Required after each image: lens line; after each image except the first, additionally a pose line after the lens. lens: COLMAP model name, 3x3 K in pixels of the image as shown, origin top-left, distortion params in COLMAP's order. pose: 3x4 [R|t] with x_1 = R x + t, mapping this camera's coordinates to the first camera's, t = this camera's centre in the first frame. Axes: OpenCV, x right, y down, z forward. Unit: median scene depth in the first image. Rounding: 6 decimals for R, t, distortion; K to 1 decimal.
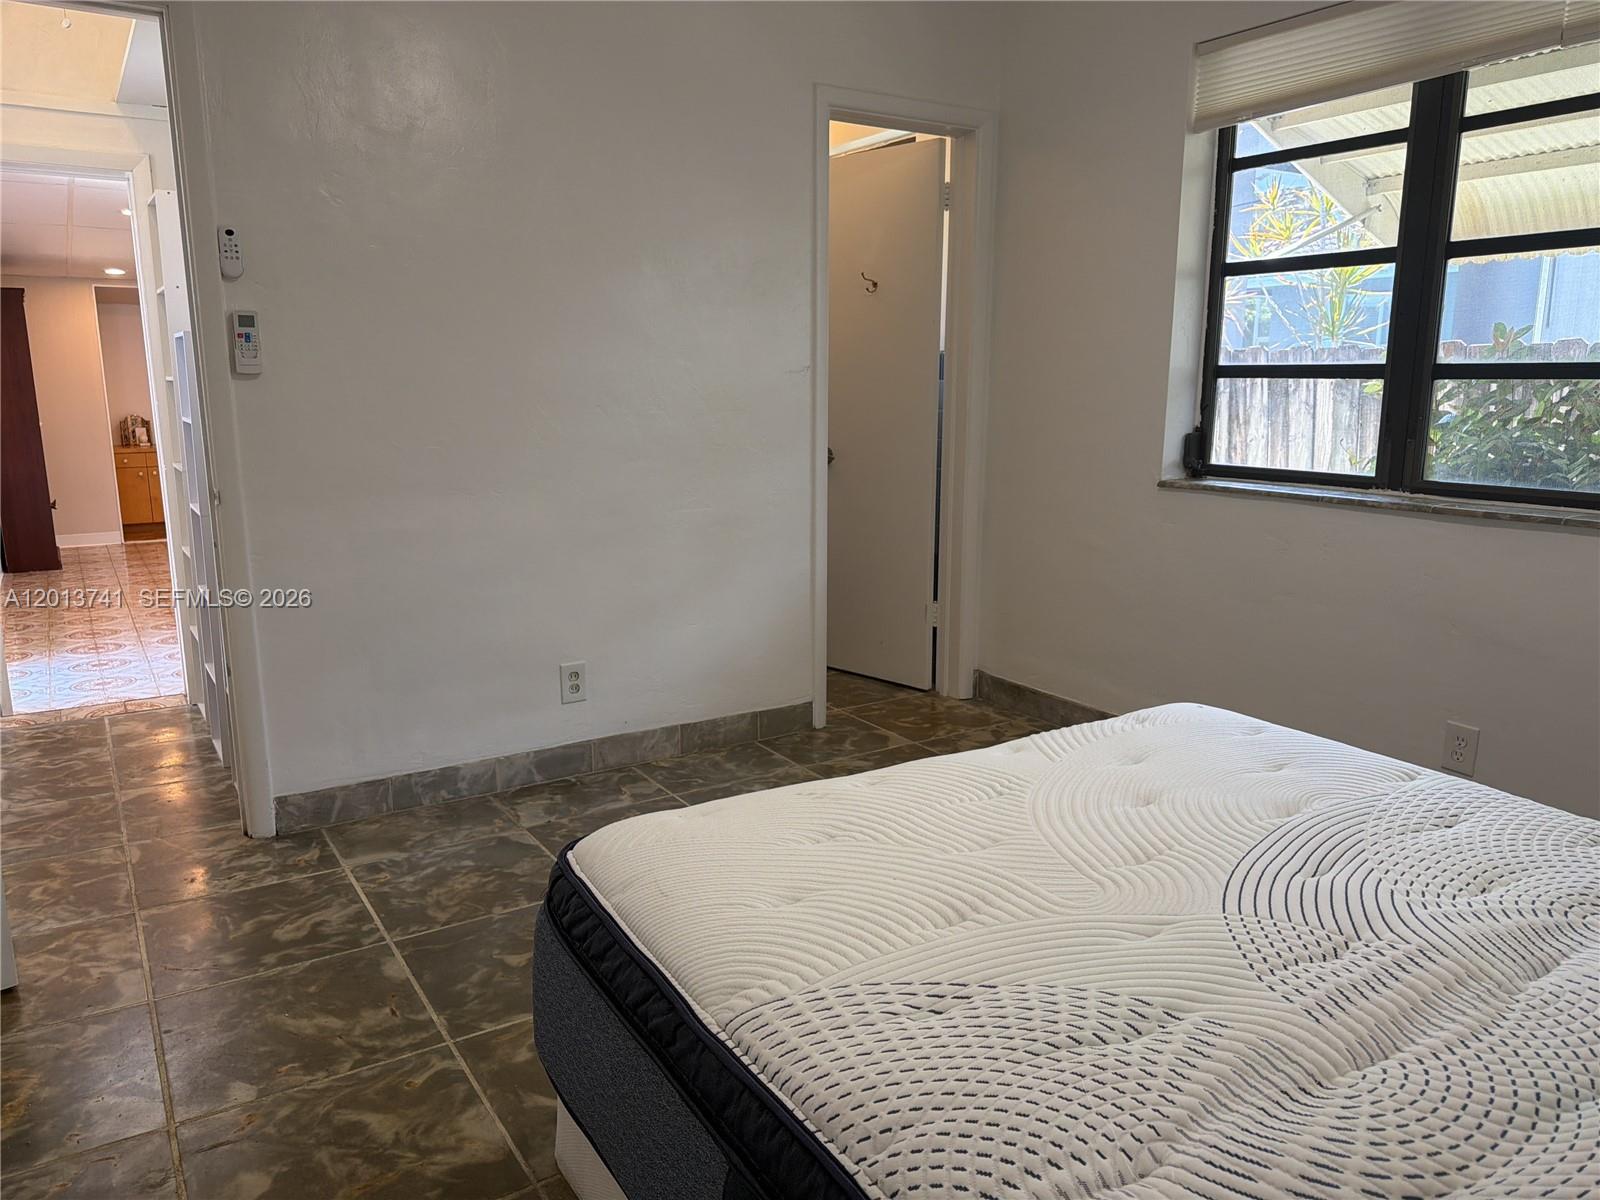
lens RADIAL K [[1130.9, 0, 802.2], [0, 1130.9, 606.1], [0, 0, 1]] dist [-0.011513, -0.006933]
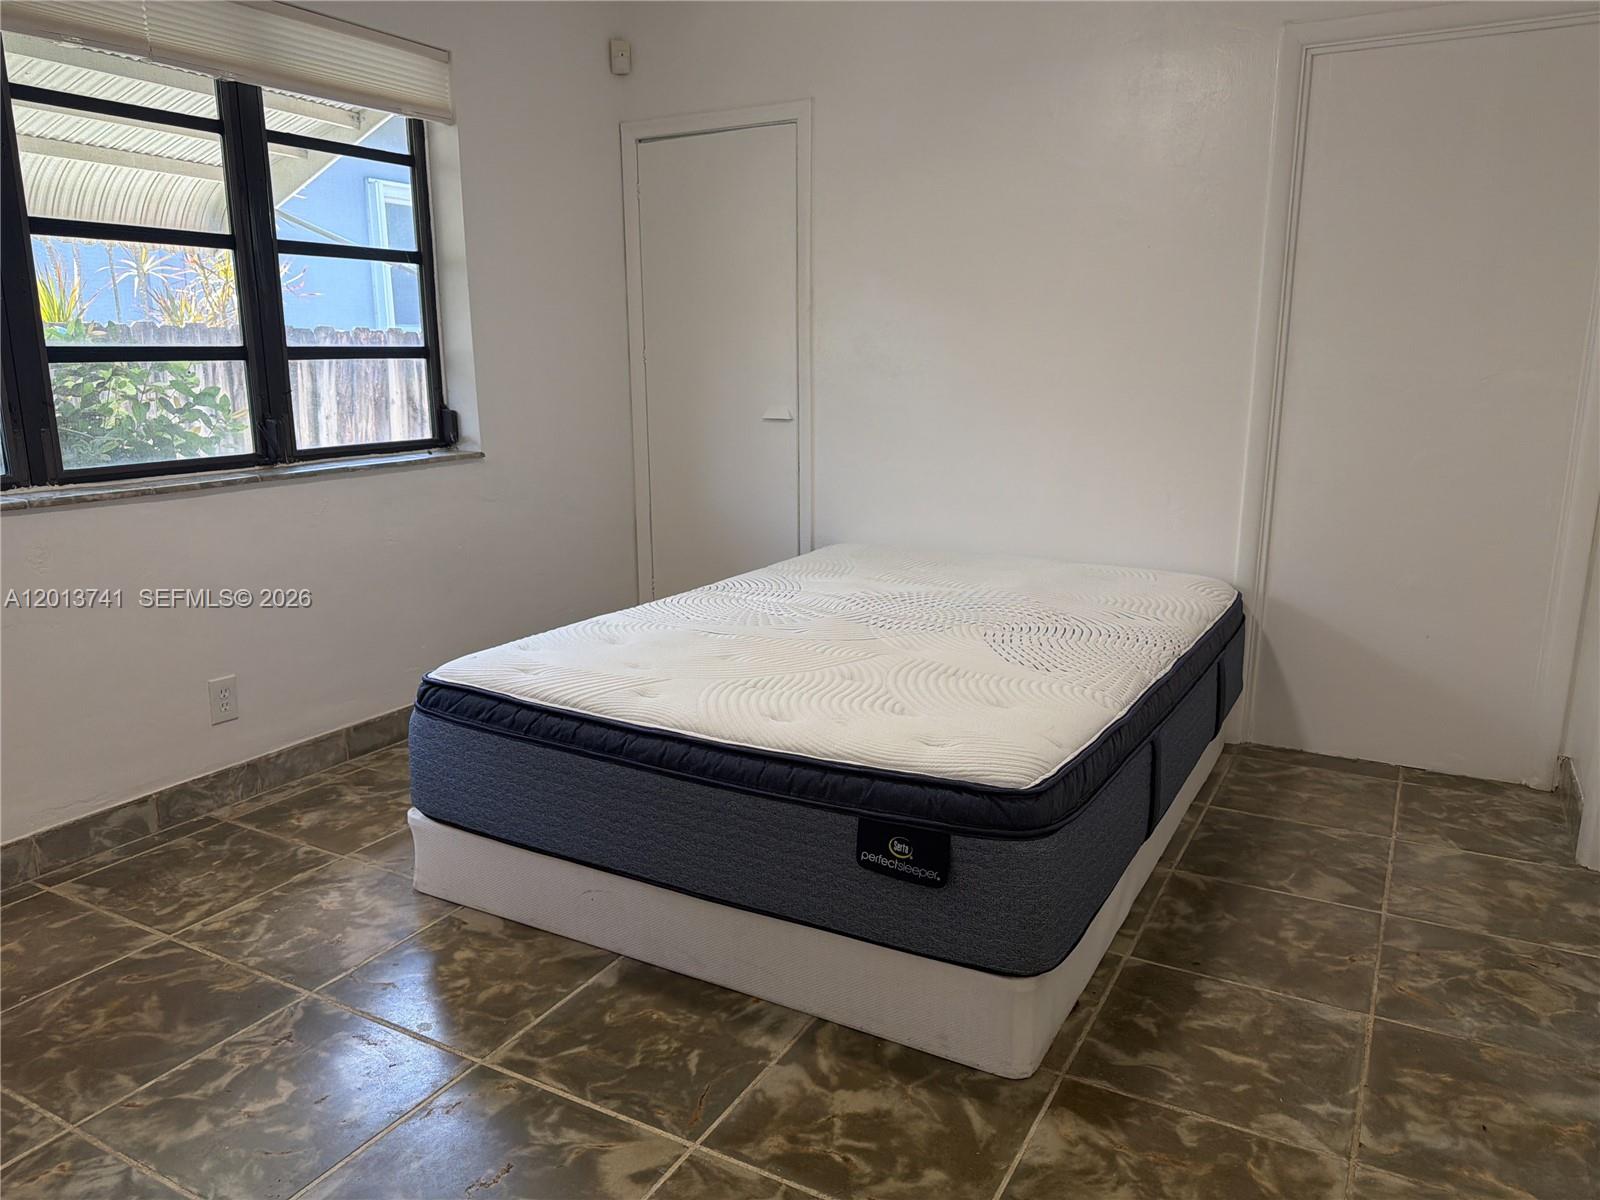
lens RADIAL K [[1130.9, 0, 803.7], [0, 1130.9, 596.7], [0, 0, 1]] dist [-0.011513, -0.006933]
pose [[-0.465407, -0.179243, 0.866758, -0.699679], [0.180211, 0.939577, 0.291066, -0.213621], [-0.866557, 0.291663, -0.404984, 1.072056]]
